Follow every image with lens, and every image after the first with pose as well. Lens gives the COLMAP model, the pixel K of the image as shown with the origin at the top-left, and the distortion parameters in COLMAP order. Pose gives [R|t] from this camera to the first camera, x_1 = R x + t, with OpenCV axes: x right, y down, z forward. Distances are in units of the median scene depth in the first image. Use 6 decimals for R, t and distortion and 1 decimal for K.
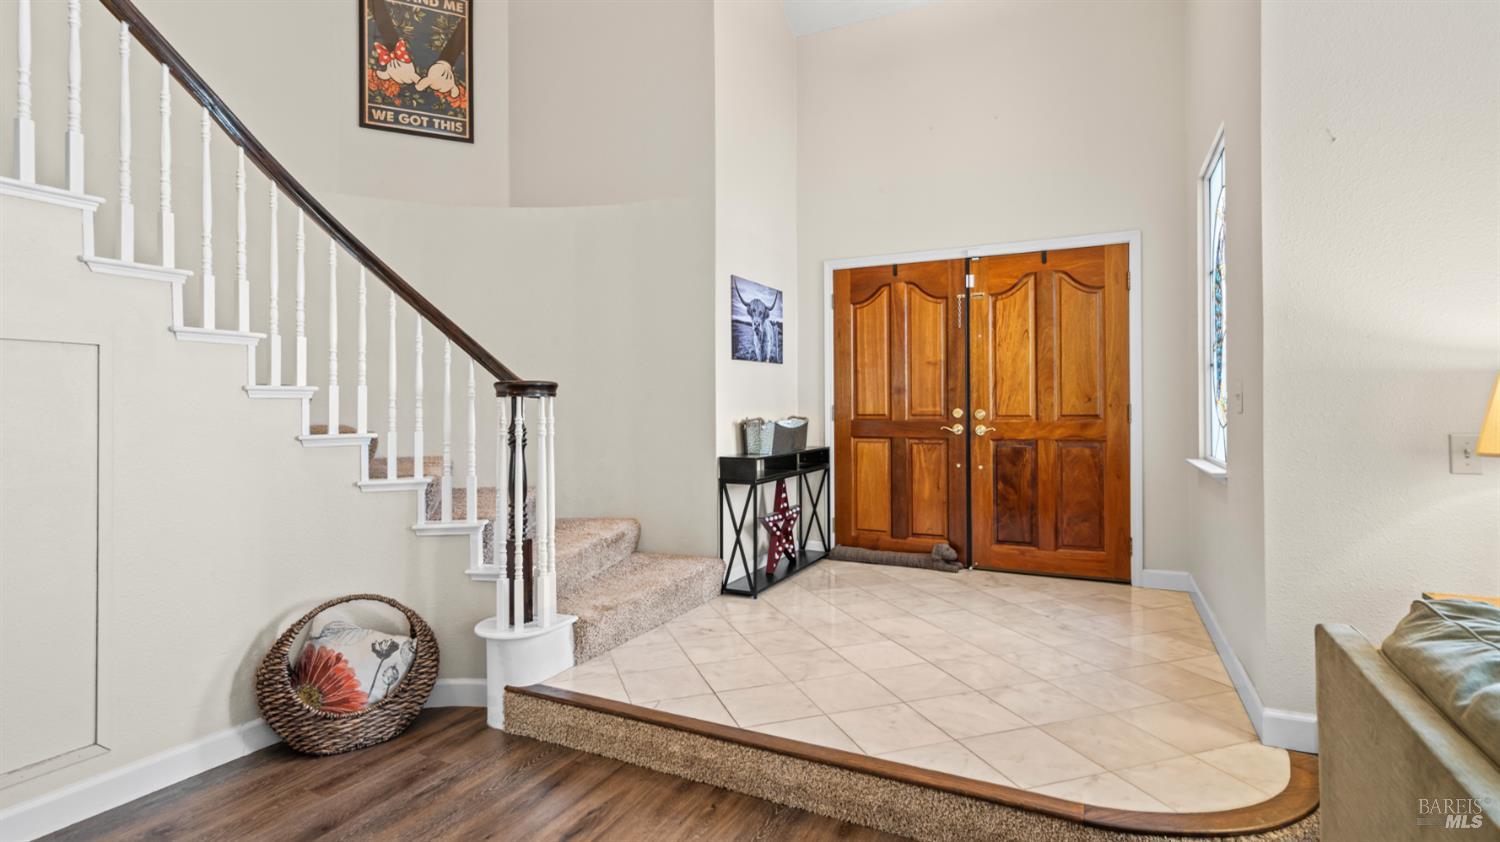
lens RADIAL K [[733.3, 0, 750.5], [0, 733.3, 393.3], [0, 0, 1]] dist [-0.016282, 0.000412]
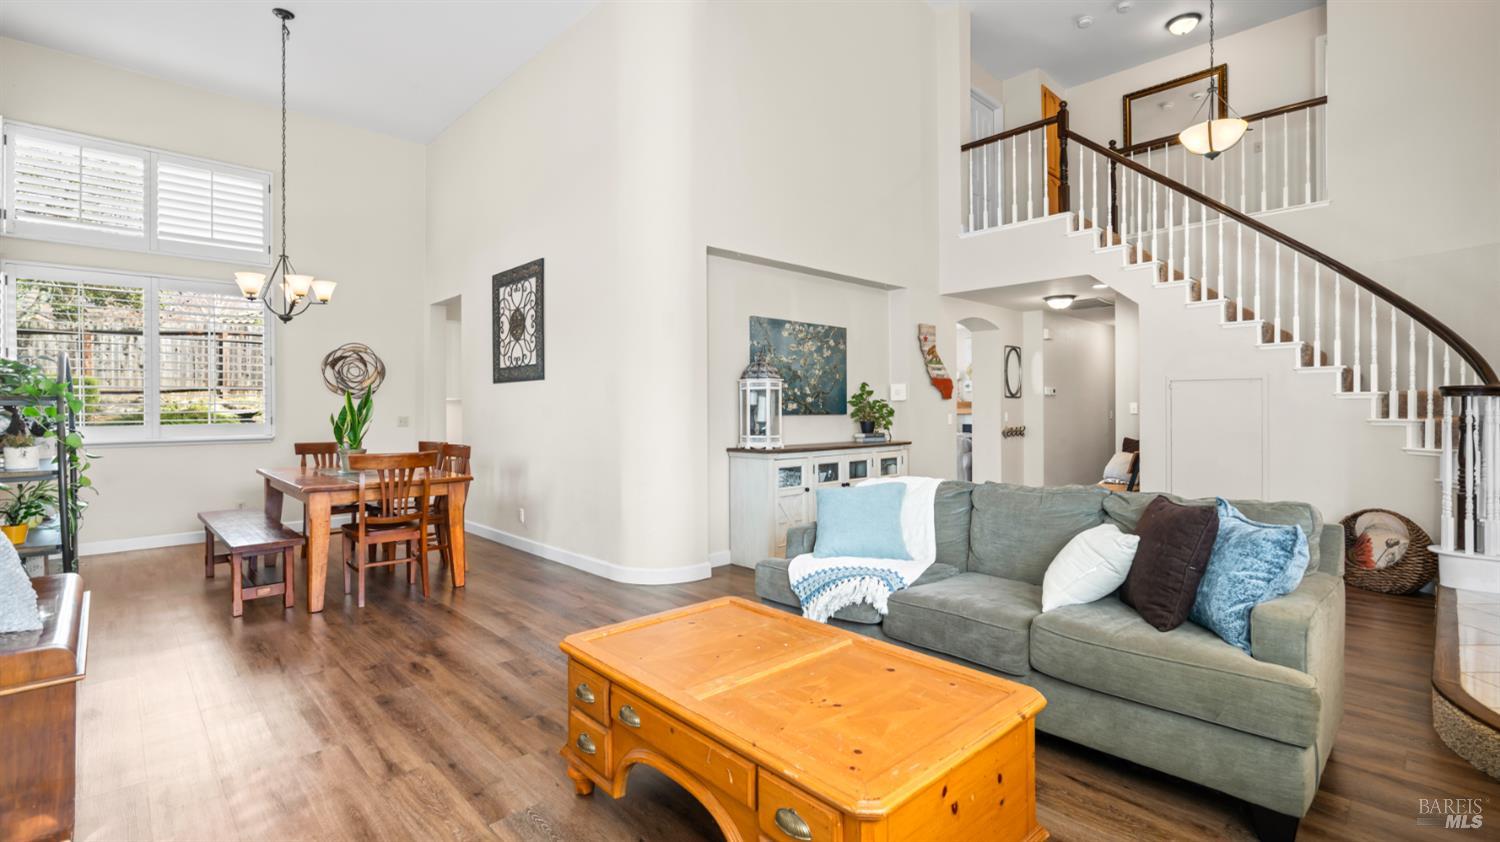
lens RADIAL K [[678.3, 0, 740.7], [0, 678.3, 413.8], [0, 0, 1]] dist [-0.004777, 0.001134]
pose [[-0.334310, 0.016974, -0.942310, 0.967480], [0.027649, 0.999584, 0.008196, -0.007811], [0.942057, -0.023314, -0.334640, 0.054068]]
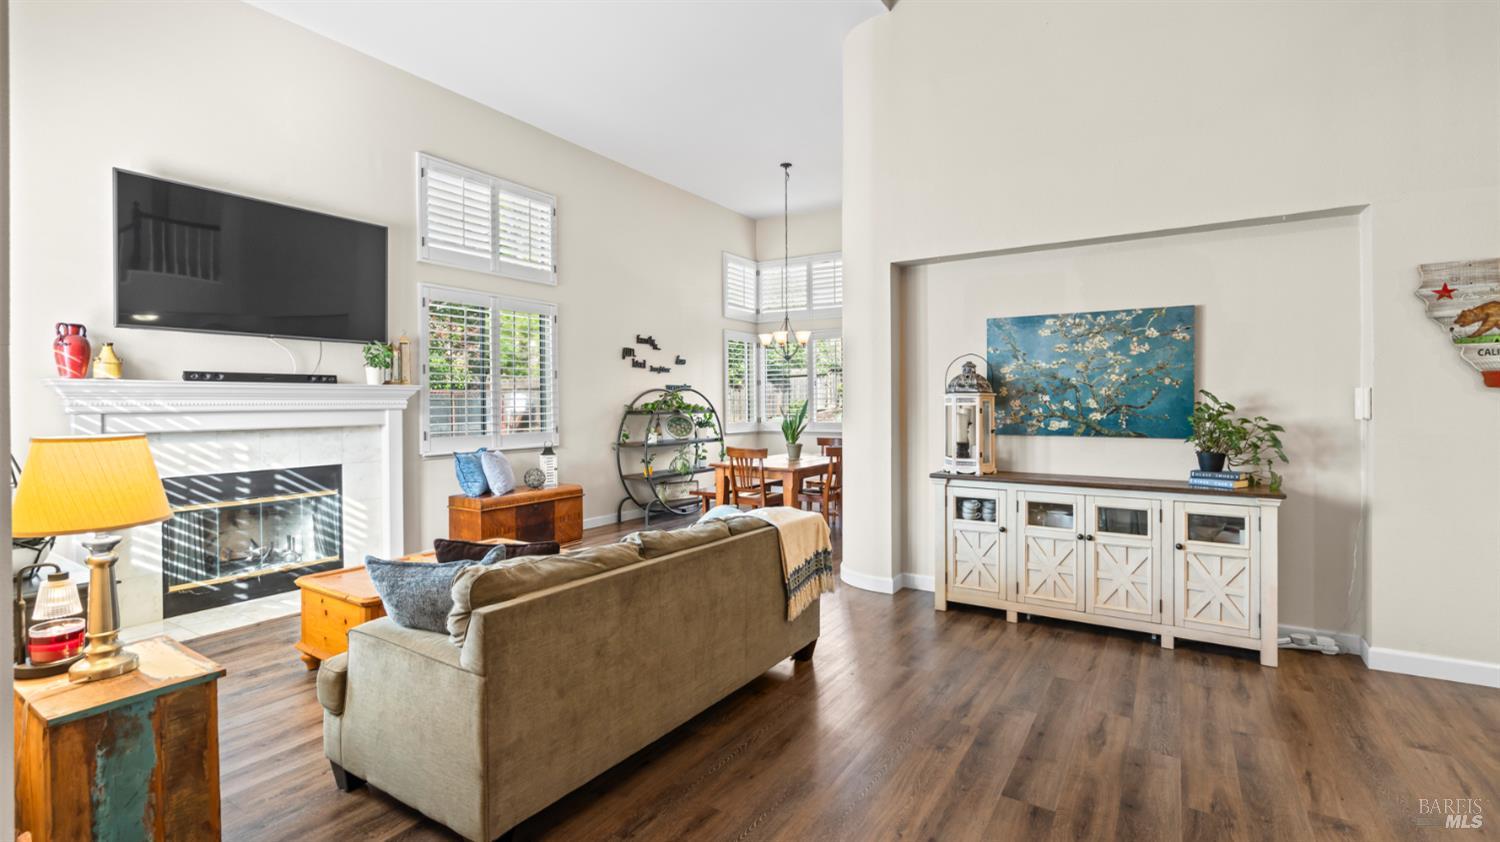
lens RADIAL K [[678.3, 0, 750.1], [0, 678.3, 413.0], [0, 0, 1]] dist [-0.004777, 0.001134]
pose [[-0.994680, 0.010616, 0.102461, 0.054983], [0.009770, 0.999914, -0.008753, -0.022009], [-0.102545, -0.007705, -0.994699, 0.760745]]
